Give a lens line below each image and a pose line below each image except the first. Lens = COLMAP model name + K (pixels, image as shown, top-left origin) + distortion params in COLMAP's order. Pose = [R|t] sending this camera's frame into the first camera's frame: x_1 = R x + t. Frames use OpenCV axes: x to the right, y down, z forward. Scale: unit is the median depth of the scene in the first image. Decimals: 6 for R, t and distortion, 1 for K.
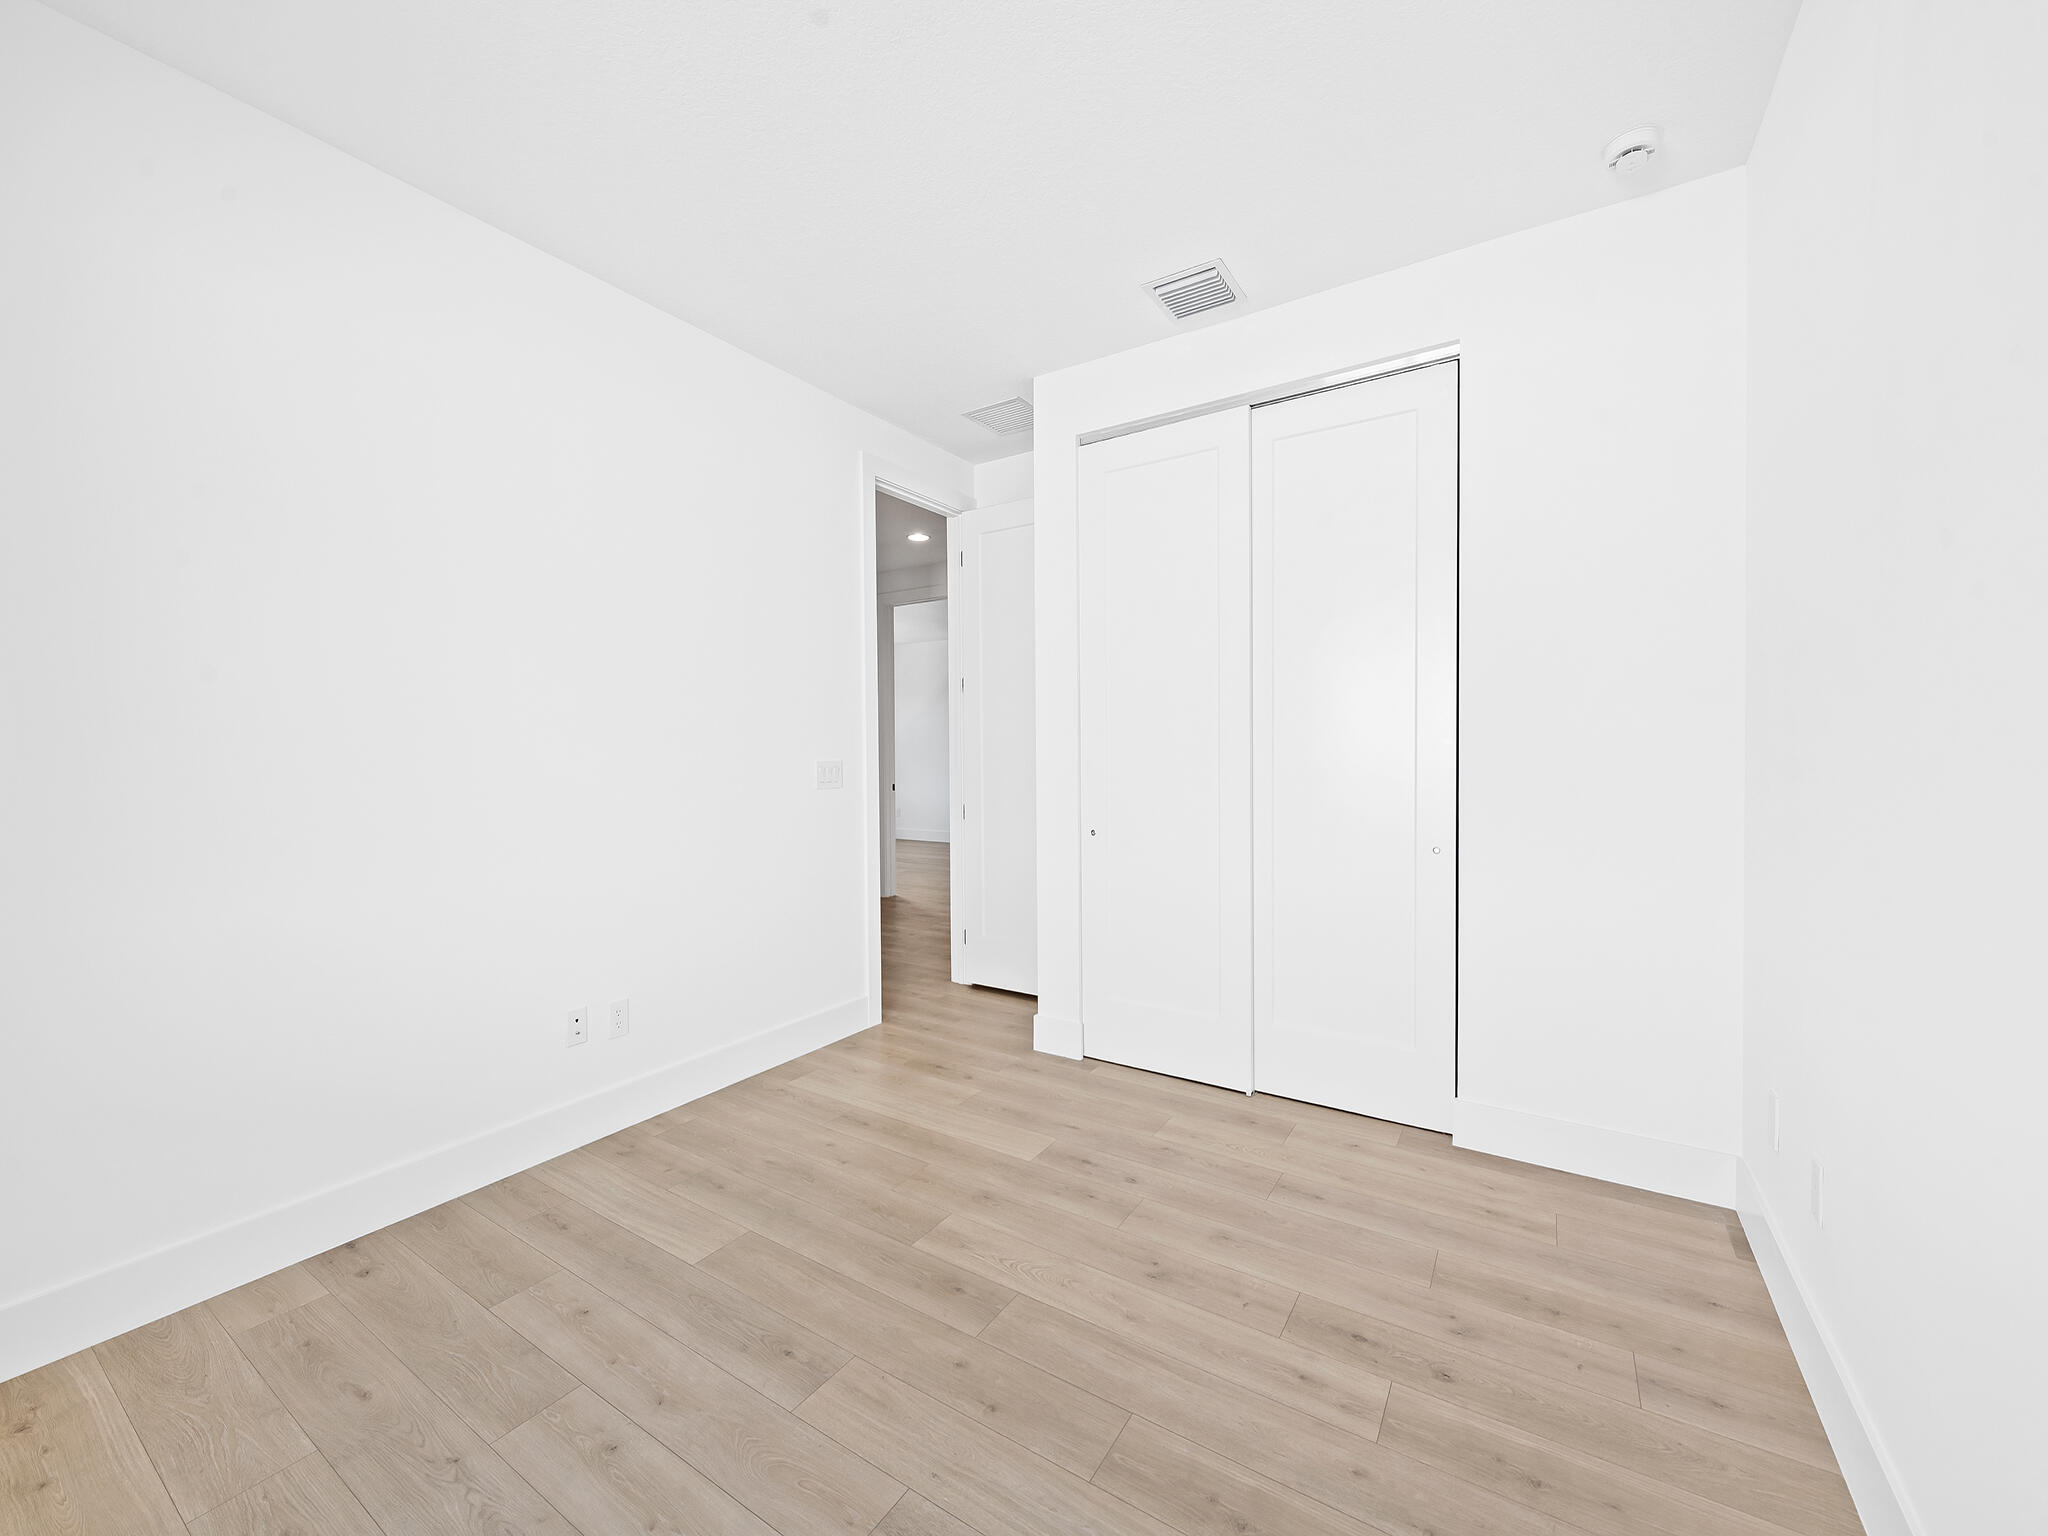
lens RADIAL K [[810.9, 0, 1017.1], [0, 810.9, 768.4], [0, 0, 1]] dist [-0.000260, -0.003433]
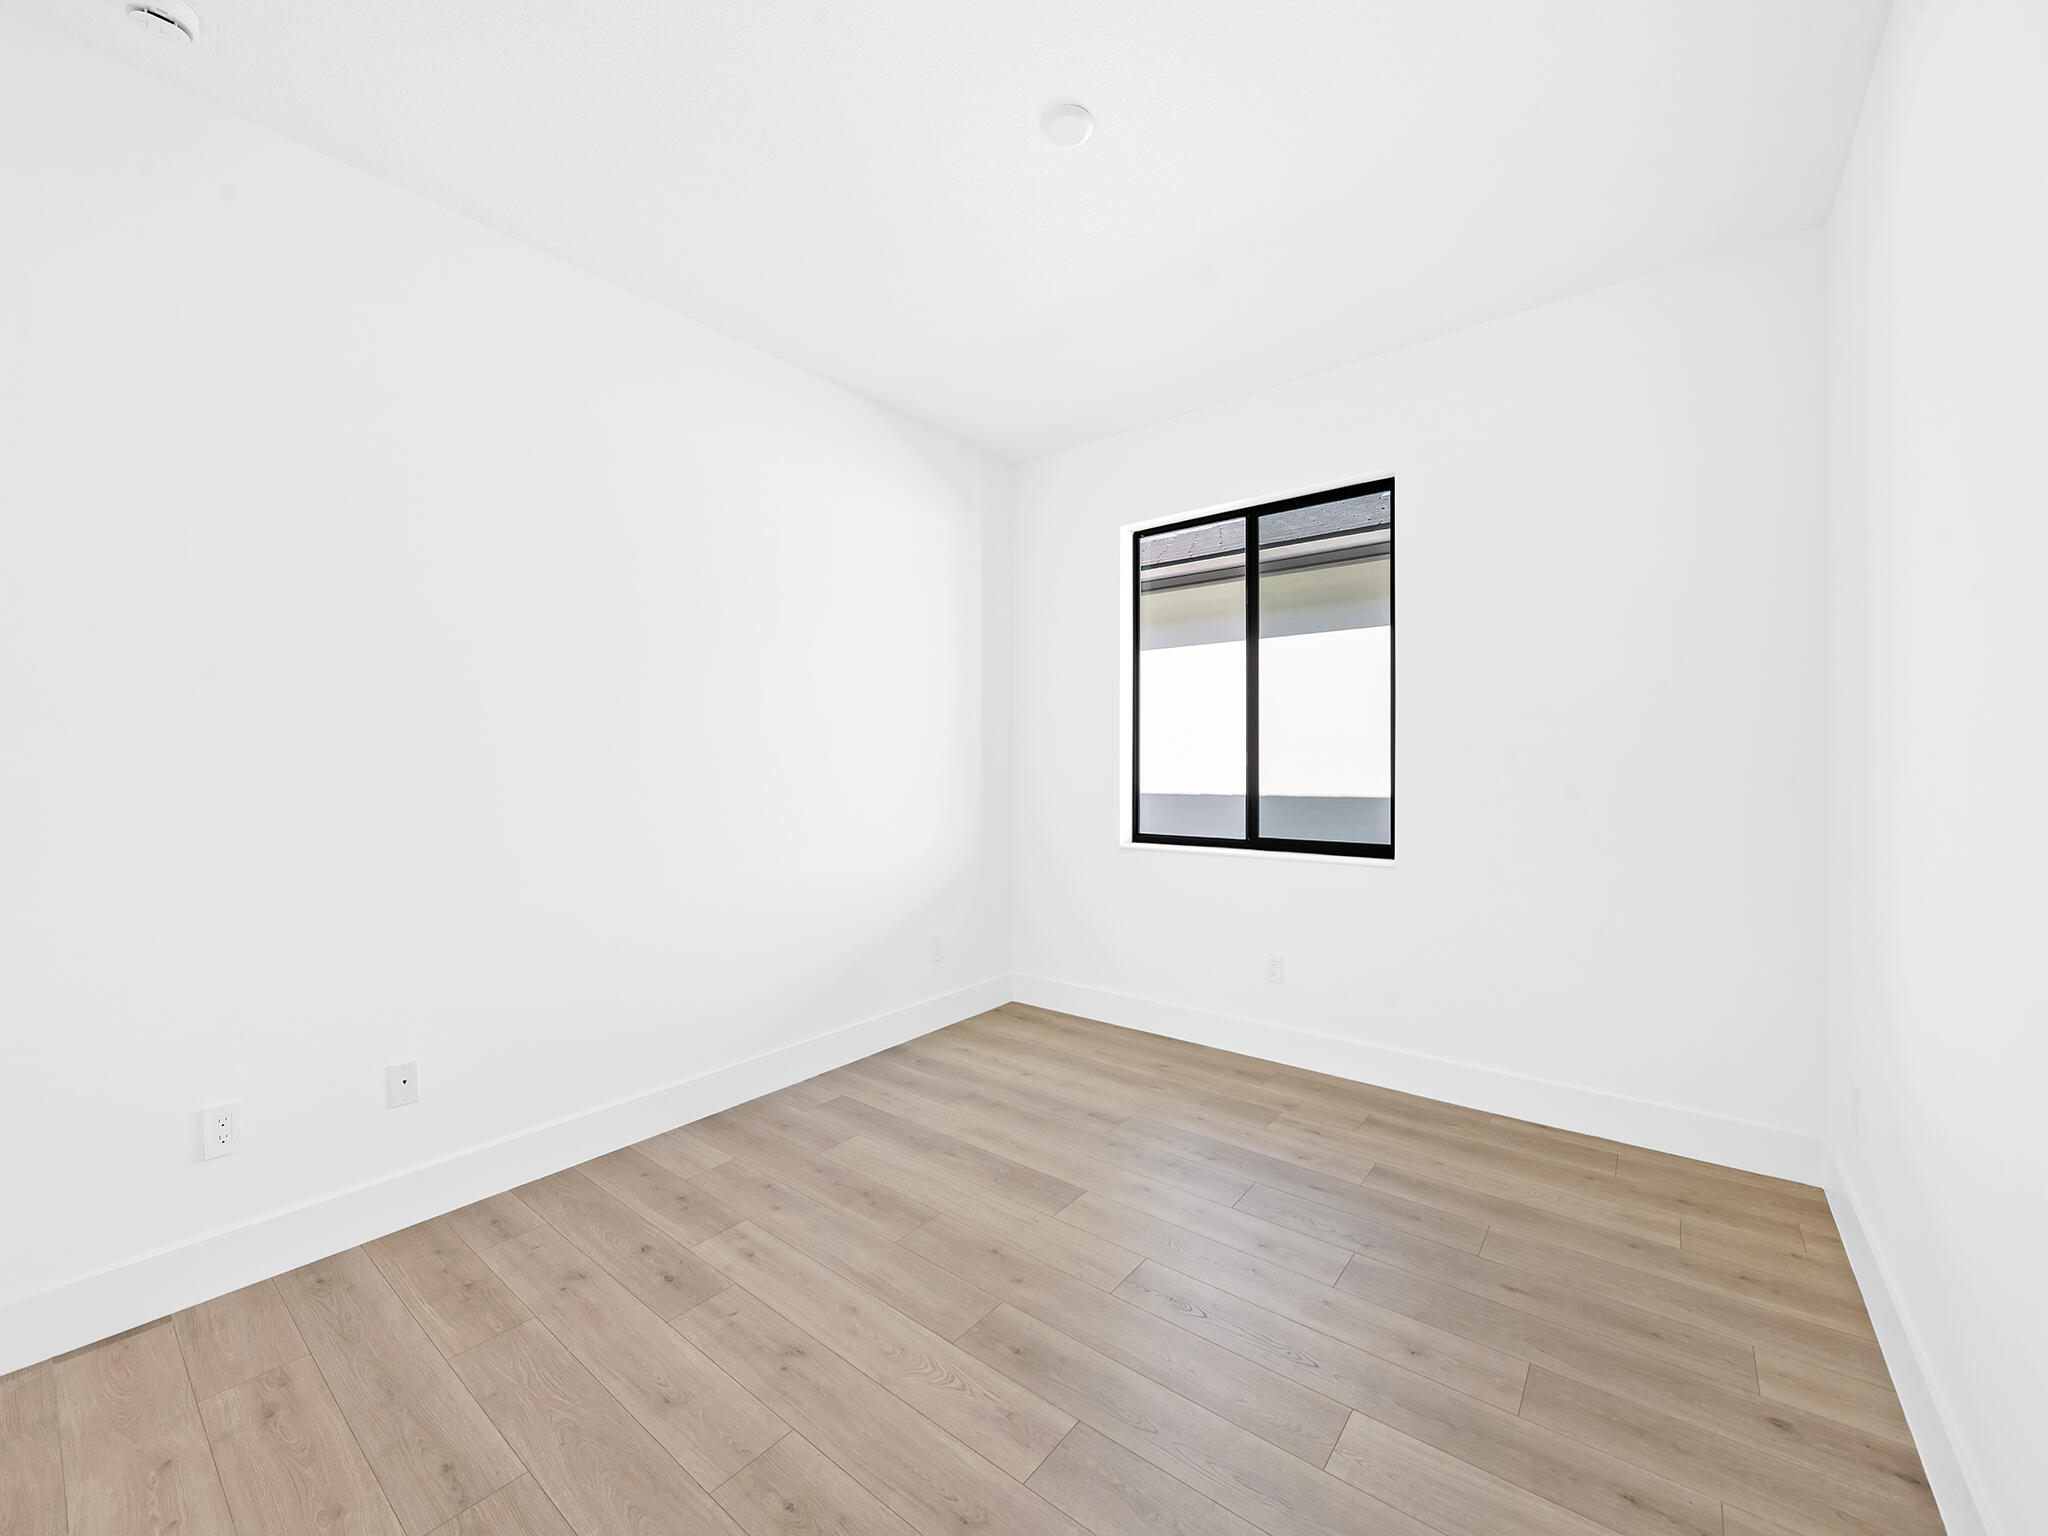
lens RADIAL K [[810.9, 0, 1017.1], [0, 810.9, 768.4], [0, 0, 1]] dist [-0.000260, -0.003433]
pose [[-0.995425, 0.010433, 0.094979, -0.176523], [0.012456, 0.999707, 0.020738, -0.032361], [-0.094734, 0.021826, -0.995263, 2.018044]]
